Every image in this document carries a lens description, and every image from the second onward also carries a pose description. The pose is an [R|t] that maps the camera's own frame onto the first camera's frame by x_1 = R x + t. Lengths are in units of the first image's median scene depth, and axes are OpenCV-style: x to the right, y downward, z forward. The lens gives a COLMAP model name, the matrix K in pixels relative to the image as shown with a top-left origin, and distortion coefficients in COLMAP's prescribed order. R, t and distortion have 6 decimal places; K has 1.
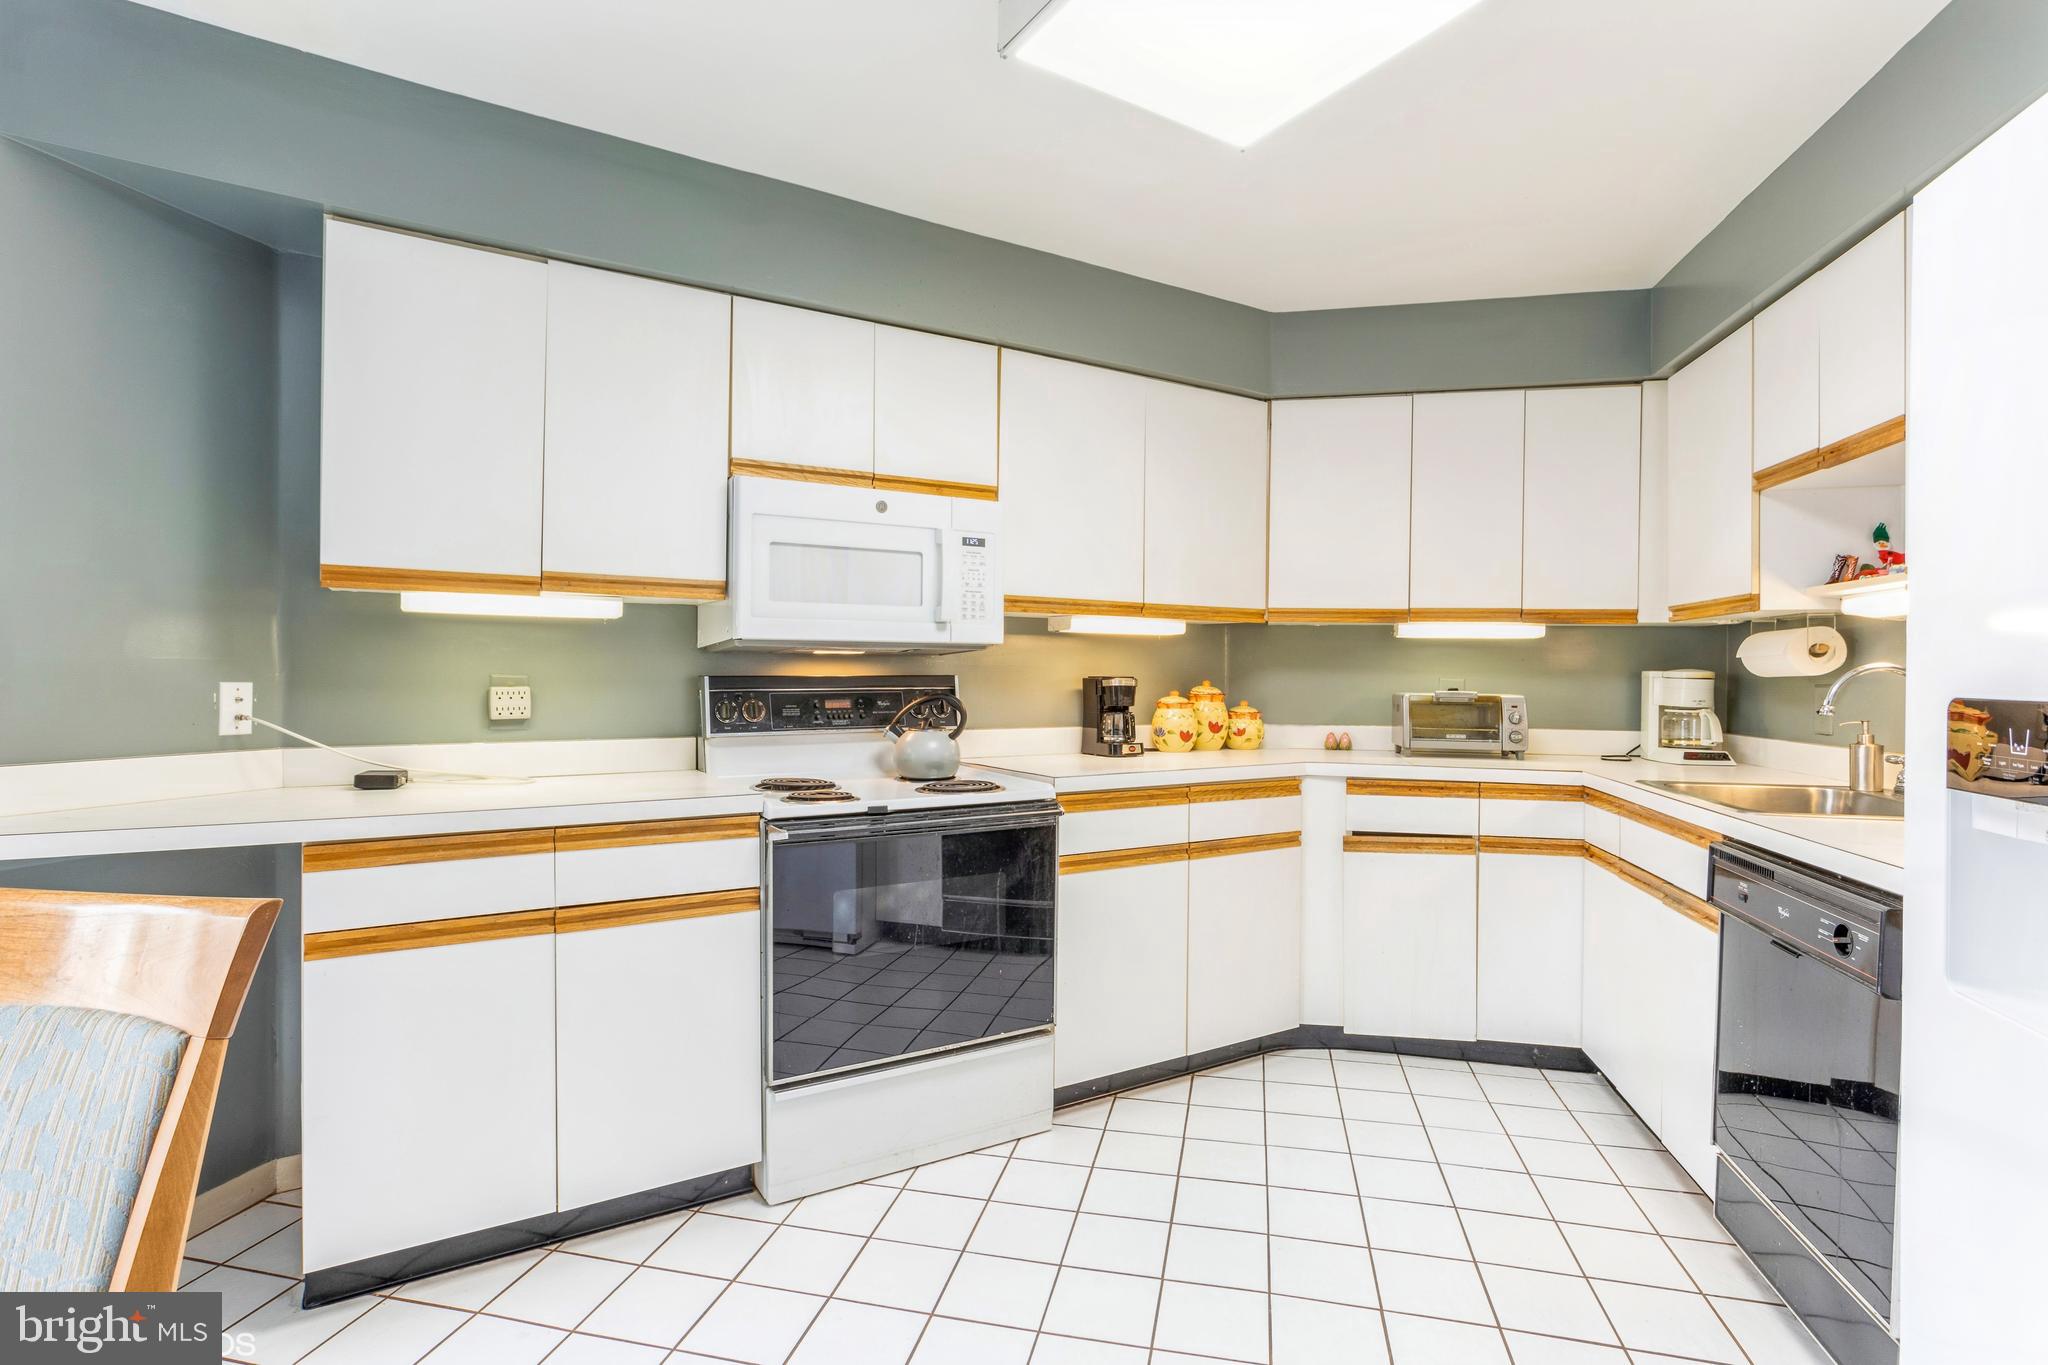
lens RADIAL K [[1000.3, 0, 1026.1], [0, 1000.3, 672.5], [0, 0, 1]] dist [-0.020046, 0.013850]
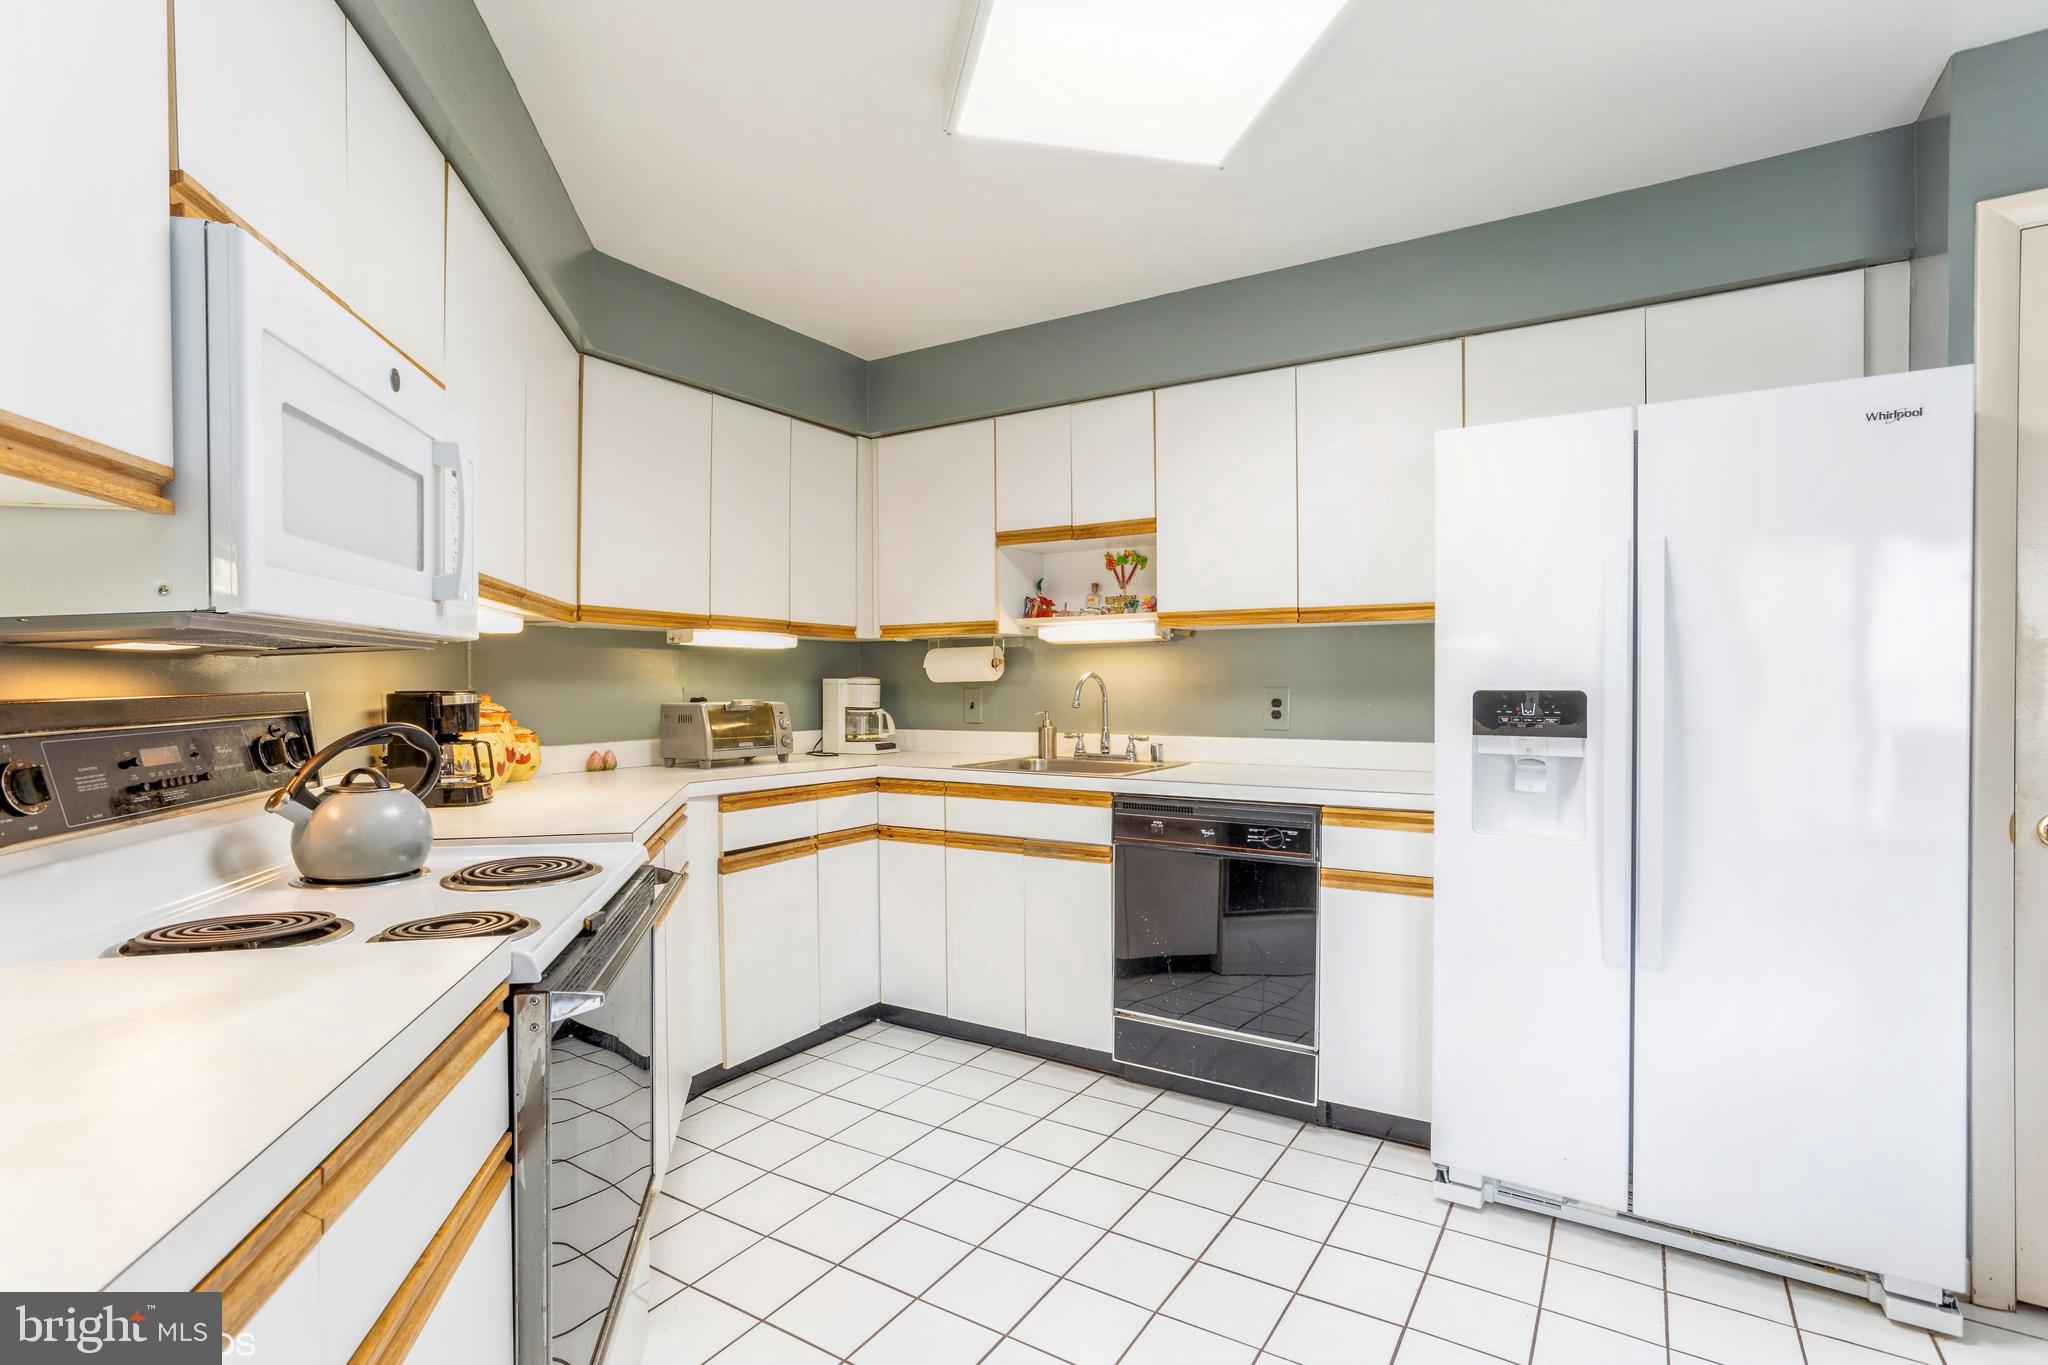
lens RADIAL K [[1000.3, 0, 1024.5], [0, 1000.3, 689.2], [0, 0, 1]] dist [-0.020046, 0.013850]
pose [[0.326184, -0.014597, 0.945194, -0.453628], [0.007160, 0.999890, 0.012971, -0.002926], [-0.945279, 0.002537, 0.326252, 0.424826]]
